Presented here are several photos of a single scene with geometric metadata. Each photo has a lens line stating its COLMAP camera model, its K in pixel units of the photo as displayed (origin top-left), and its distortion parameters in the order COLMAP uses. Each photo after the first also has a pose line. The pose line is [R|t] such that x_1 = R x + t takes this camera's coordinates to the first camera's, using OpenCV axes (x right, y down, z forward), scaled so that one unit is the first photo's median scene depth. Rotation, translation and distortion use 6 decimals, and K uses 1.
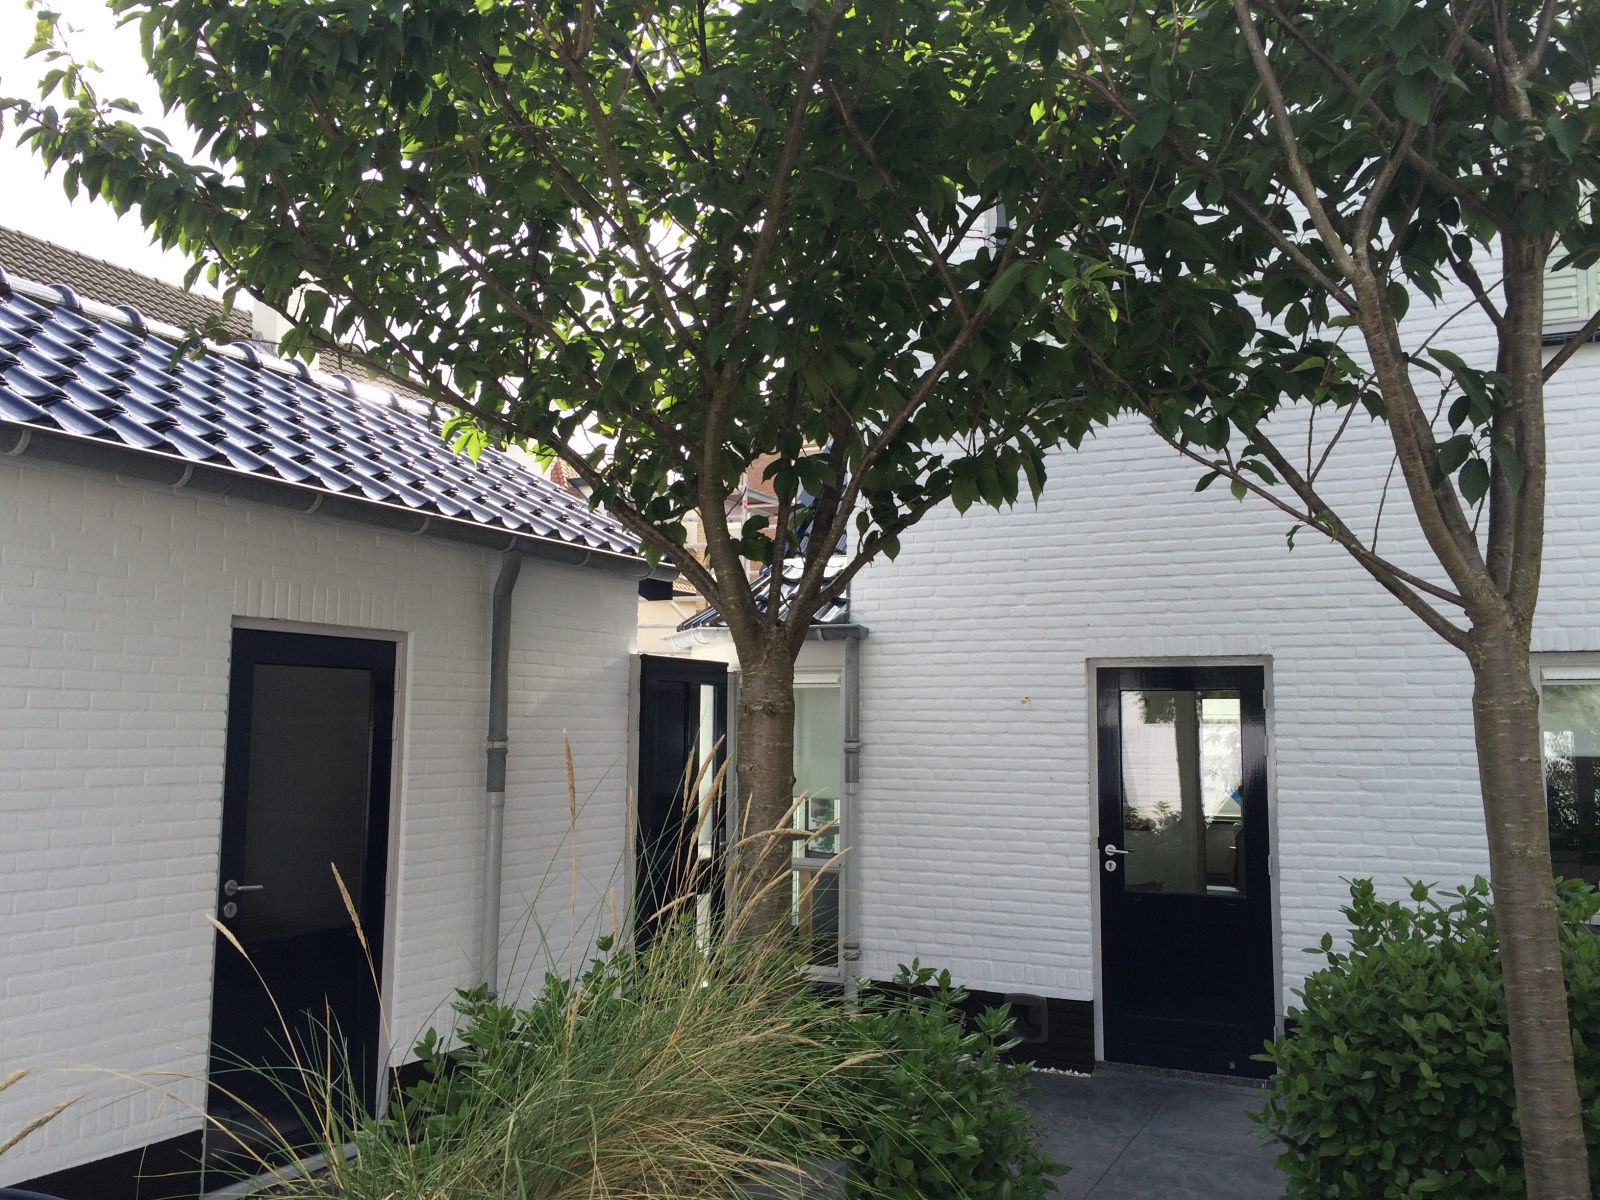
lens RADIAL K [[1413.9, 0, 800.0], [0, 1413.9, 600.0], [0, 0, 1]] dist [0.034752, -0.007471]
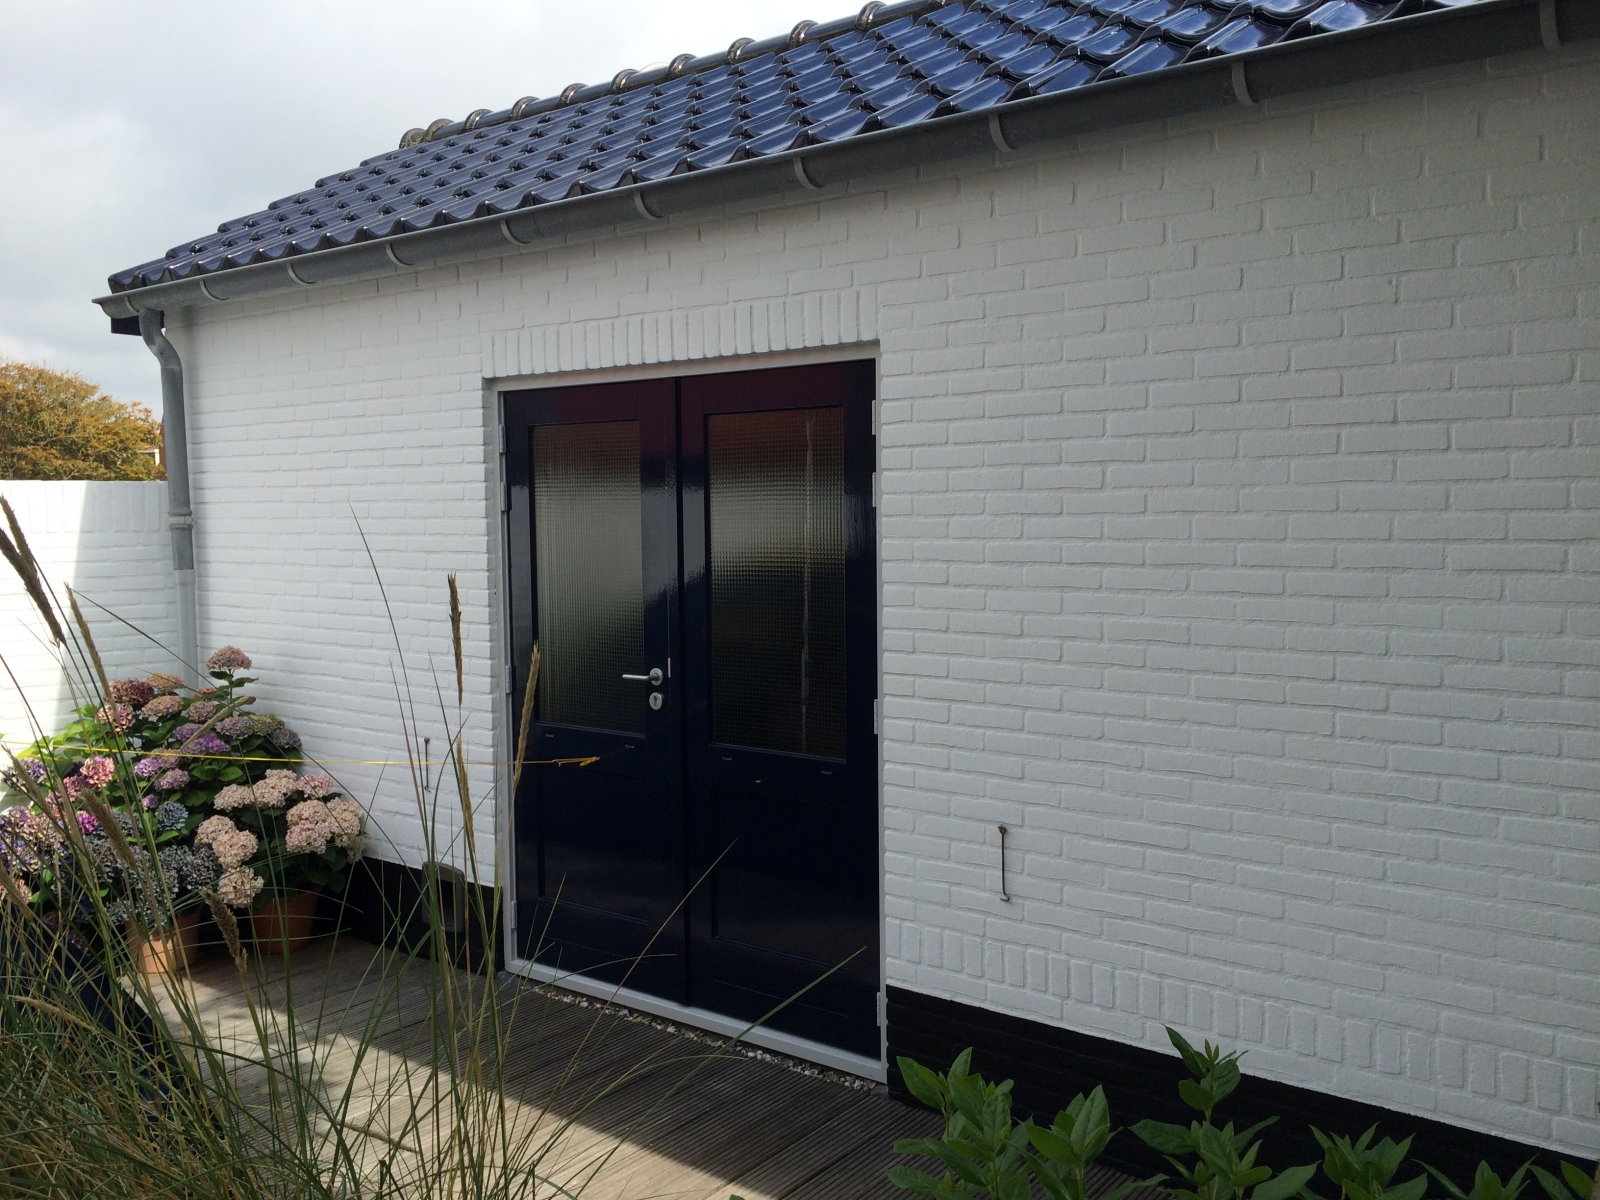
lens RADIAL K [[1413.9, 0, 800.0], [0, 1413.9, 600.0], [0, 0, 1]] dist [0.034752, -0.007471]
pose [[-0.211627, 0.065195, -0.975174, 0.199364], [0.108368, 0.993186, 0.042882, 0.085811], [0.971324, -0.096602, -0.217250, 0.862021]]
